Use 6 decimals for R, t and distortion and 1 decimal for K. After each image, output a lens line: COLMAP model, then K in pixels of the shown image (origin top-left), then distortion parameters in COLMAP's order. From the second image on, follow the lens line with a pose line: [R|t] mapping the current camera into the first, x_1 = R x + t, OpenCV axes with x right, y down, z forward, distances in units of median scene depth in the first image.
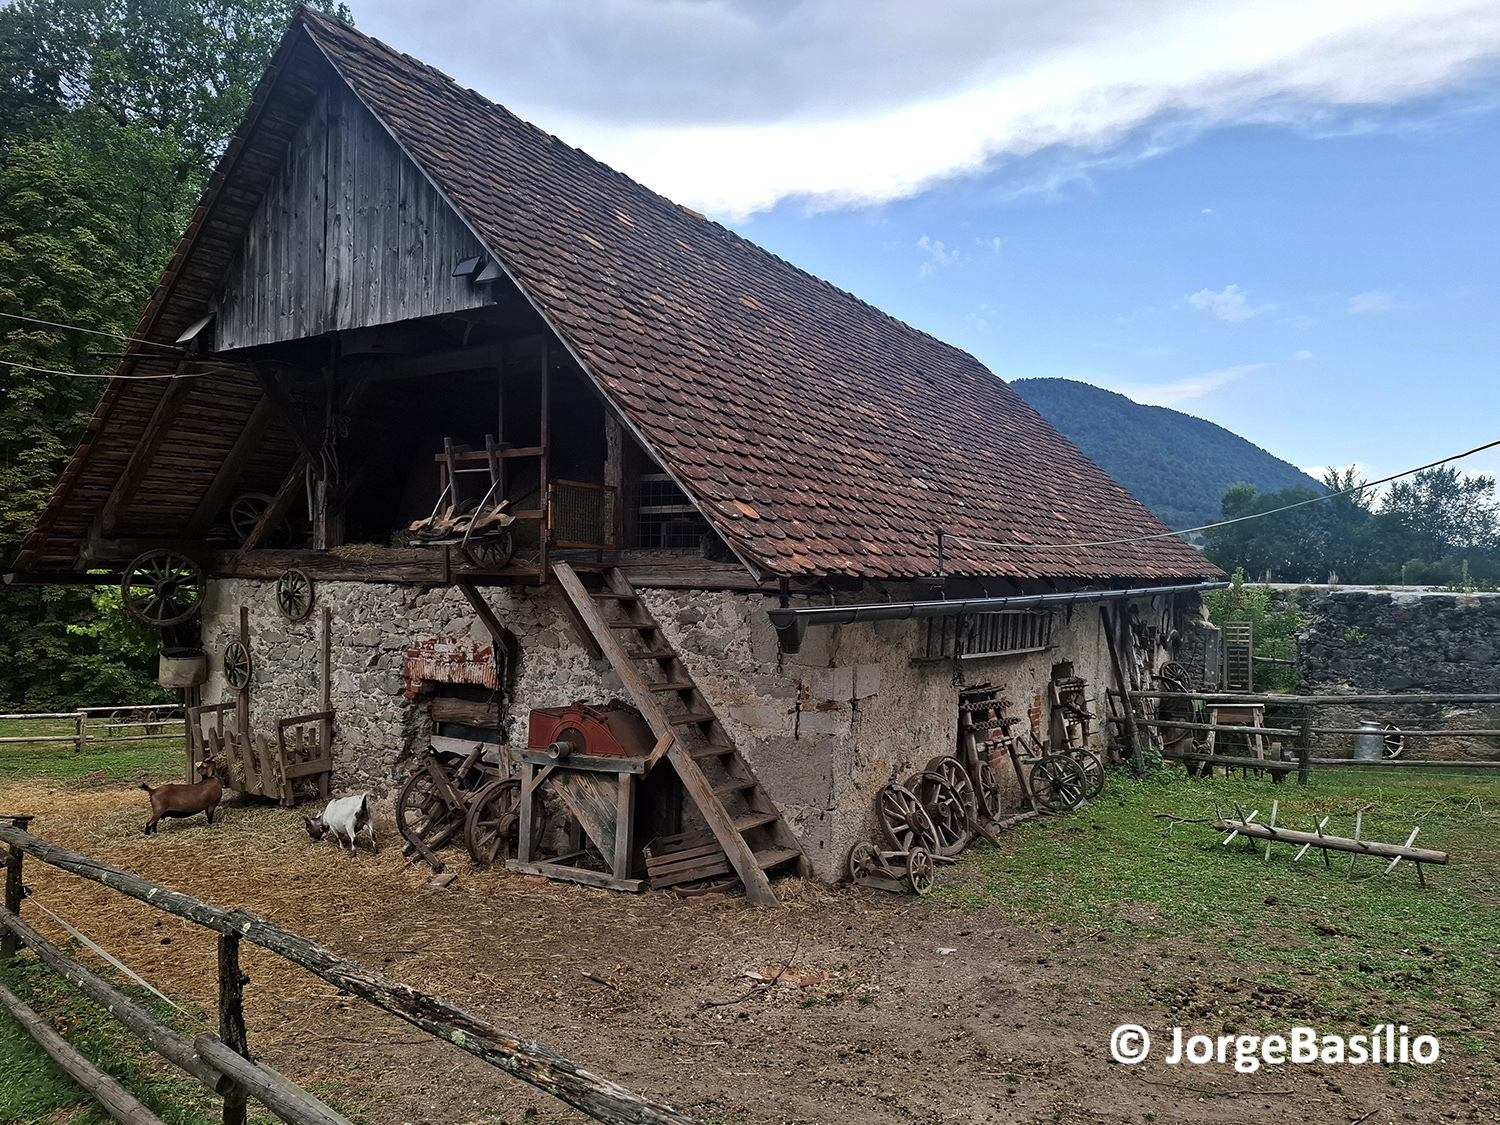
lens RADIAL K [[998.0, 0, 750.0], [0, 998.0, 562.5], [0, 0, 1]] dist [0.005334, -0.002067]
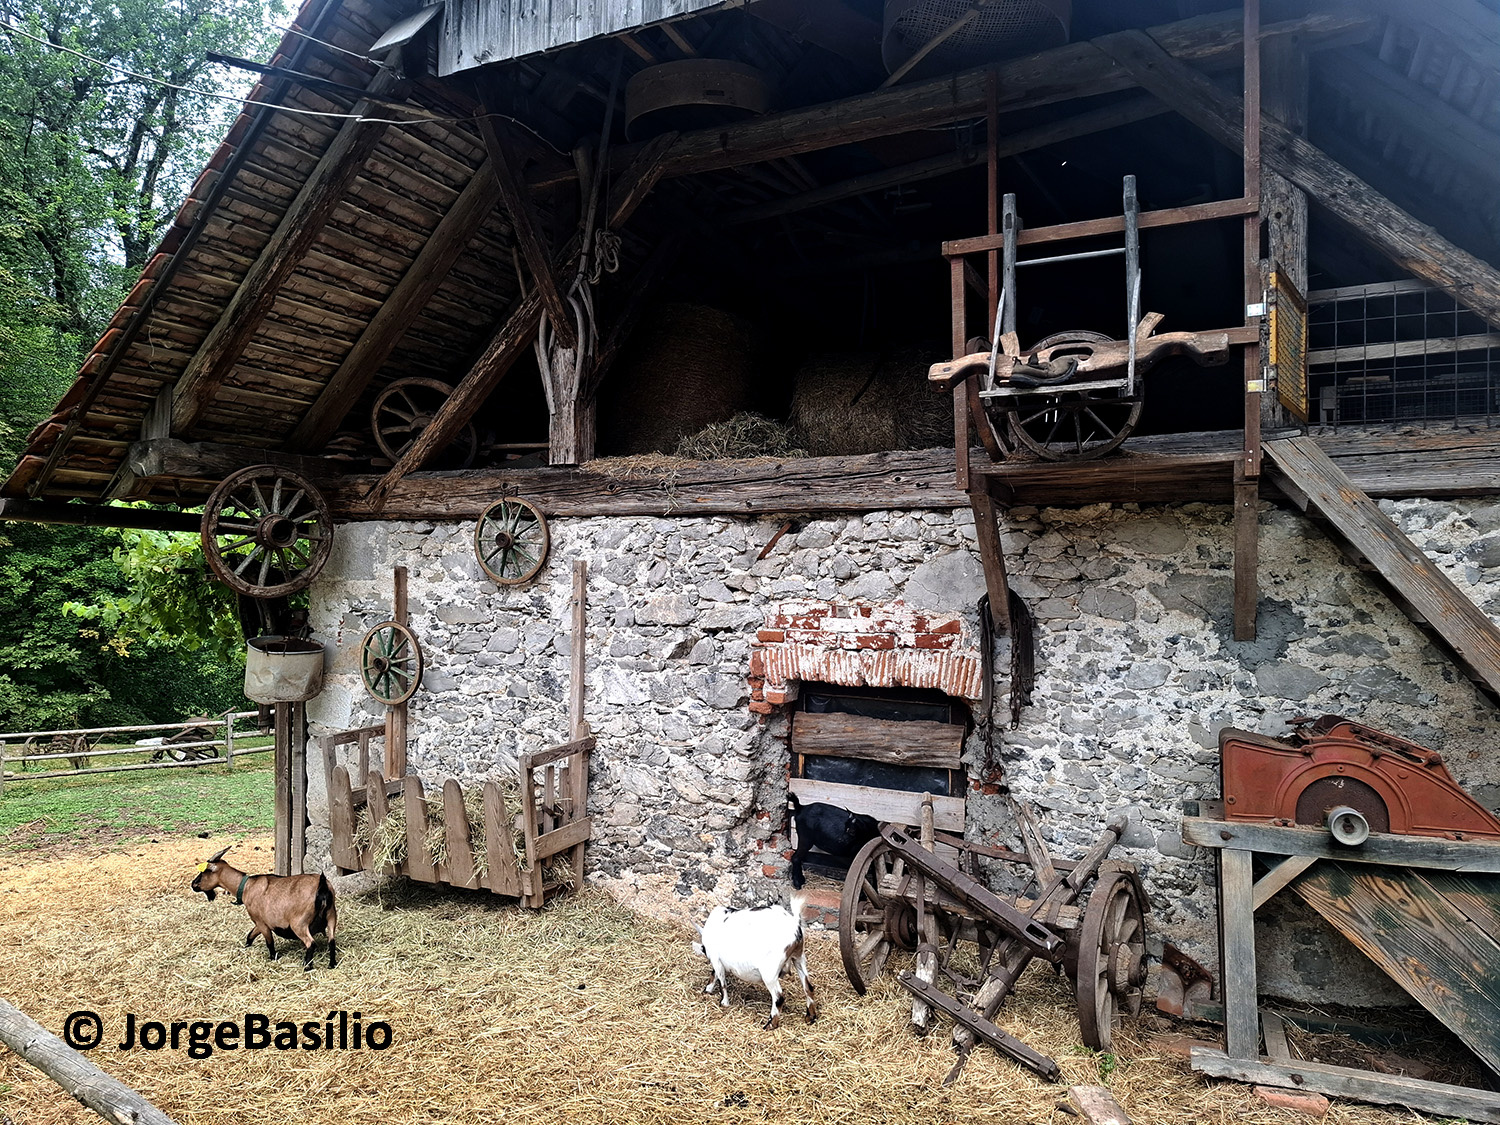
lens RADIAL K [[1019.6, 0, 750.0], [0, 1019.6, 562.5], [0, 0, 1]] dist [0.108732, -0.118566]
pose [[0.996611, 0.002118, 0.082236, -0.383188], [-0.001511, 0.999971, -0.007440, 0.051250], [-0.082249, 0.007291, 0.996585, 0.398929]]
